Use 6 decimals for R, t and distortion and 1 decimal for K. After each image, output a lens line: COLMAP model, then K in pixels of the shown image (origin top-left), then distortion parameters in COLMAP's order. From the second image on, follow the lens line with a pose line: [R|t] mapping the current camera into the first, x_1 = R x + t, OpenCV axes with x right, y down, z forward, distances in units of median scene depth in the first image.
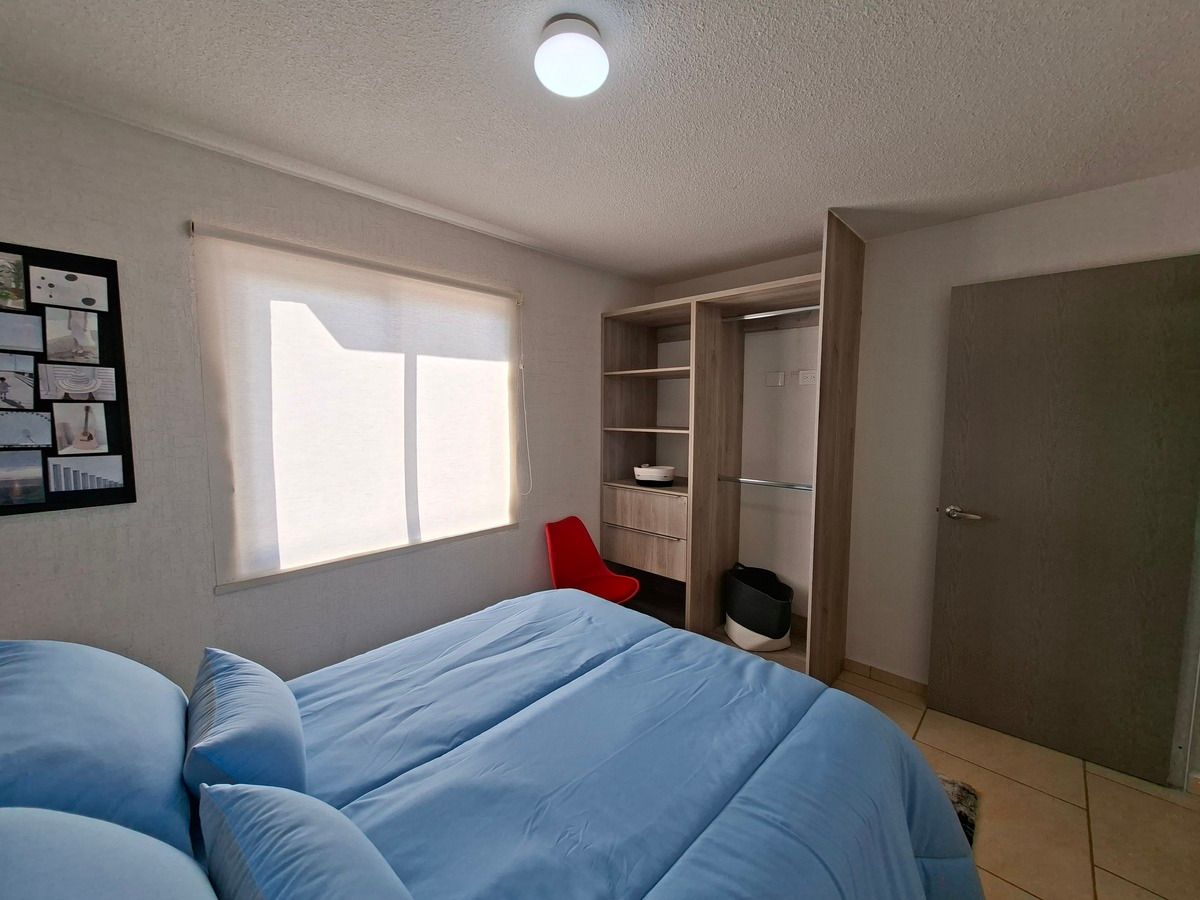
lens RADIAL K [[476.0, 0, 610.9], [0, 476.0, 450.6], [0, 0, 1]] dist [-0.000939, -0.000022]
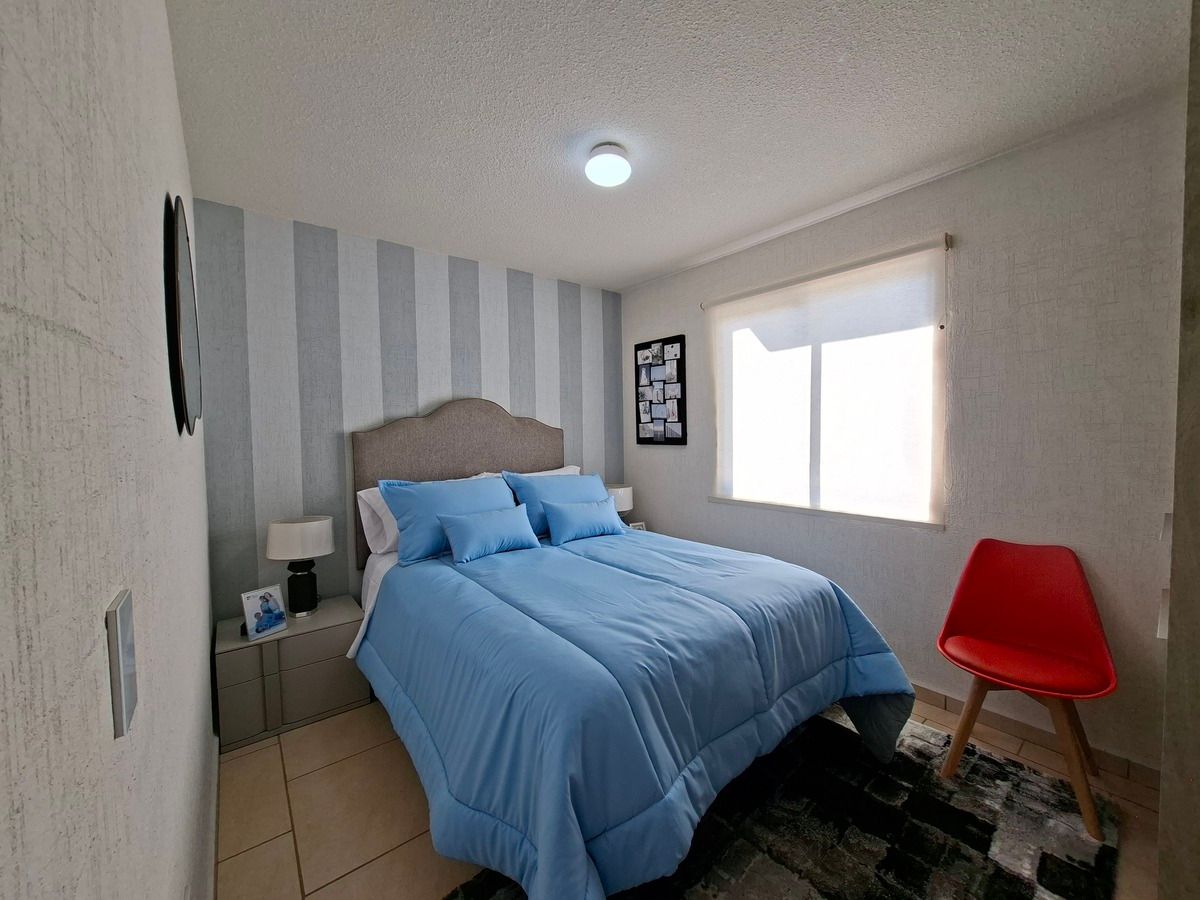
lens RADIAL K [[476.0, 0, 610.9], [0, 476.0, 450.6], [0, 0, 1]] dist [-0.000939, -0.000022]
pose [[-0.141185, 0.044000, -0.989005, 1.183718], [-0.067265, 0.996277, 0.053926, 0.040426], [0.987695, 0.074139, -0.137700, 0.988497]]
